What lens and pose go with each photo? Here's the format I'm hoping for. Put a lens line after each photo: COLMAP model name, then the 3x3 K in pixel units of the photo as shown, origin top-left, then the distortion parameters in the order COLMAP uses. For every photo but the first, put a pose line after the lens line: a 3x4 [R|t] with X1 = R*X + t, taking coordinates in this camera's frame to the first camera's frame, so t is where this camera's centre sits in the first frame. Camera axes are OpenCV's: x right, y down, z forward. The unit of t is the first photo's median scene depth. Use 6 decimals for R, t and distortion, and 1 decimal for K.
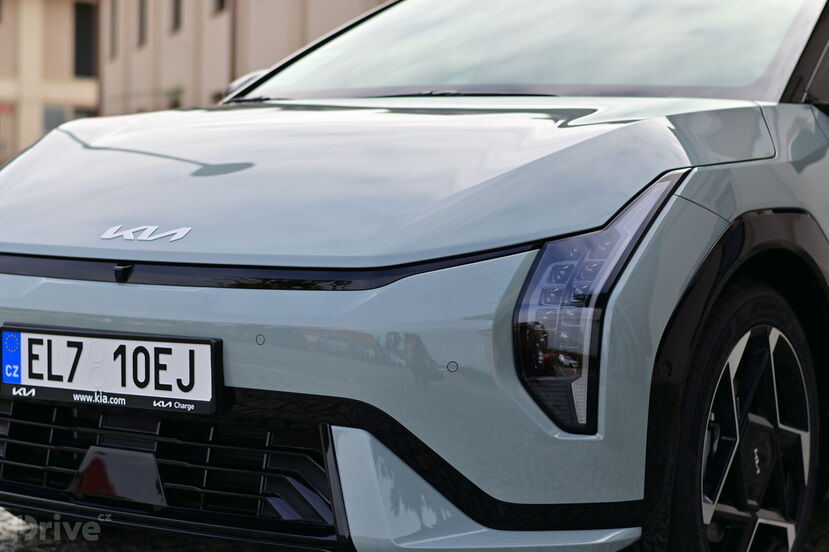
lens RADIAL K [[1905.4, 0, 414.3], [0, 1905.4, 275.7], [0, 0, 1]] dist [0.039742, -0.581833]
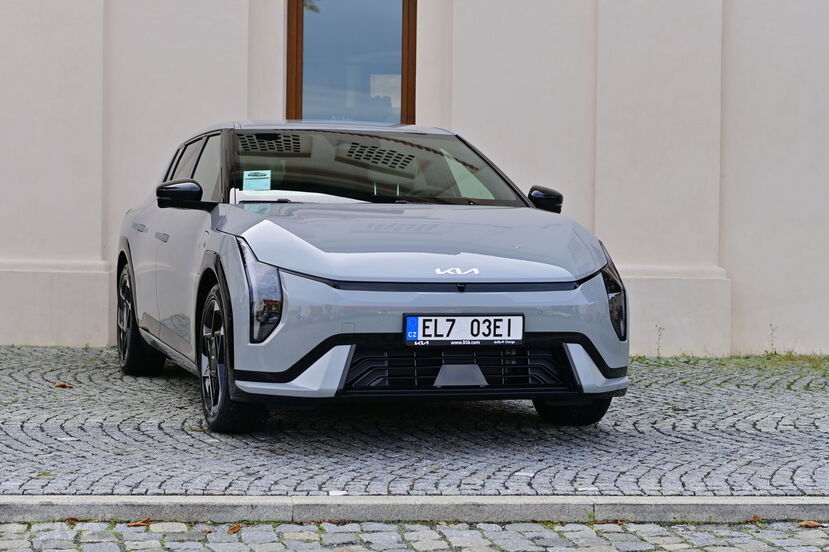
lens RADIAL K [[1905.4, 0, 414.3], [0, 1905.4, 275.7], [0, 0, 1]] dist [0.039742, -0.581833]
pose [[0.630064, -0.025883, 0.776112, -2.004995], [0.031655, 0.999470, 0.007634, -0.036889], [-0.775898, 0.019758, 0.630549, -0.421296]]
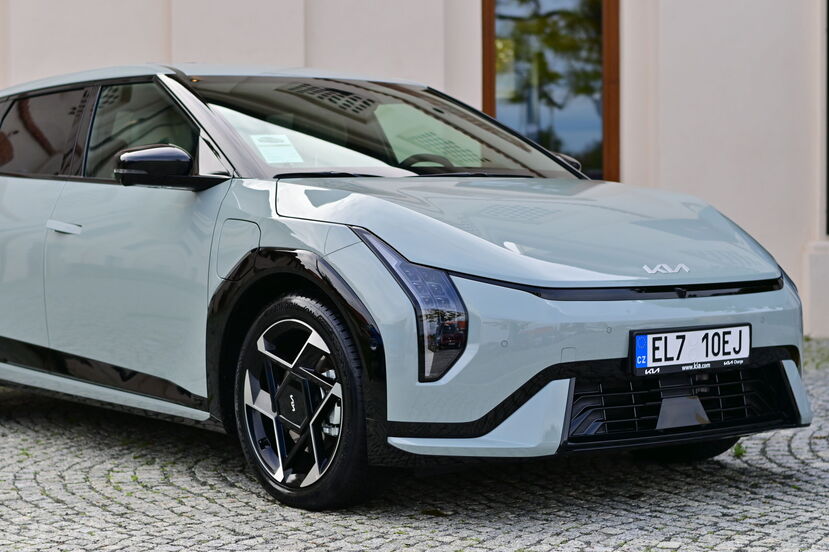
lens RADIAL K [[1905.4, 0, 414.3], [0, 1905.4, 275.7], [0, 0, 1]] dist [0.039742, -0.581833]
pose [[0.283153, -0.066533, 0.956764, -1.849927], [0.045838, 0.997390, 0.055793, -0.122034], [-0.957979, 0.028058, 0.285464, 0.751124]]
